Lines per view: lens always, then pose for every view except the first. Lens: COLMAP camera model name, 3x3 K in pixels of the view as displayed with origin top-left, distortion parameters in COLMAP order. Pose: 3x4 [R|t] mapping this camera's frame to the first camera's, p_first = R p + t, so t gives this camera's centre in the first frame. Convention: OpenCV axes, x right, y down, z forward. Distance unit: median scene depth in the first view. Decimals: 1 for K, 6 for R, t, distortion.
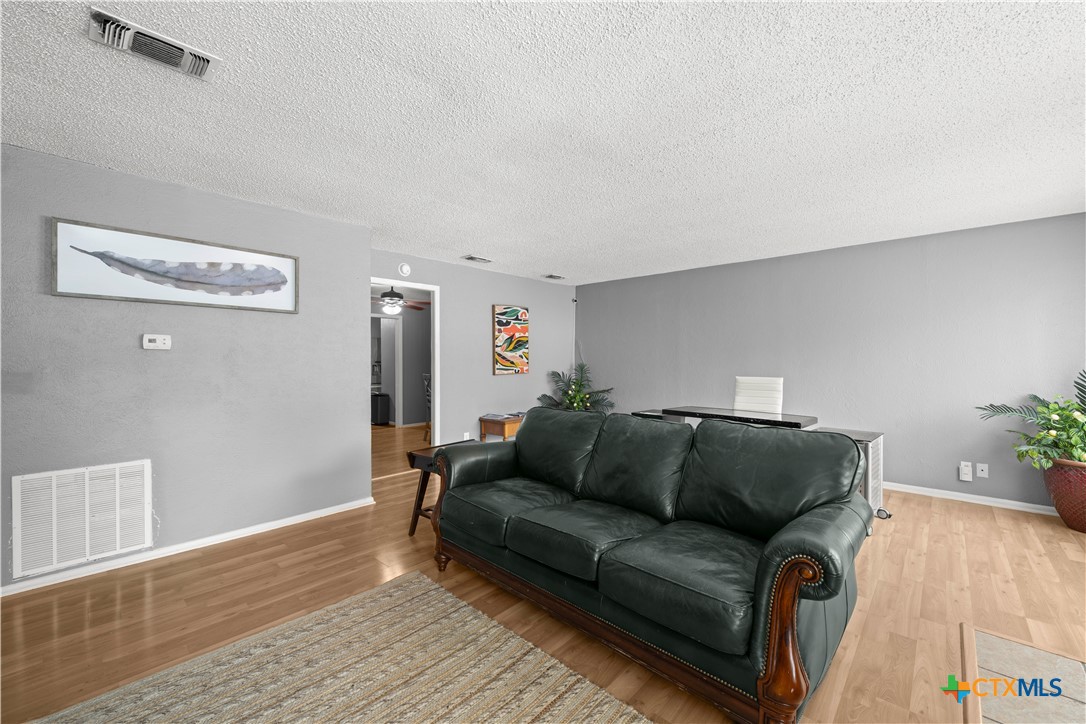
lens RADIAL K [[430.6, 0, 549.0], [0, 430.6, 364.3], [0, 0, 1]] dist [-0.006145, -0.000401]
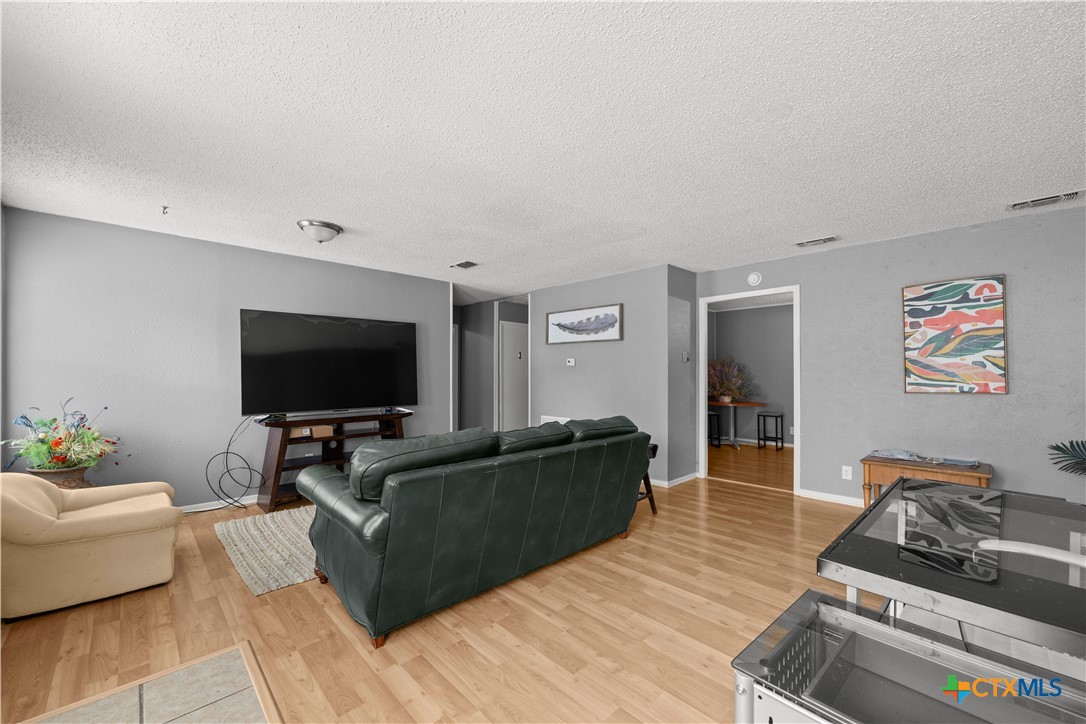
lens RADIAL K [[430.6, 0, 545.1], [0, 430.6, 370.2], [0, 0, 1]] dist [-0.006145, -0.000401]
pose [[-0.055650, -0.005003, -0.998438, 0.561751], [-0.009292, 0.999947, -0.004493, -0.002340], [0.998407, 0.009028, -0.055693, 0.487003]]
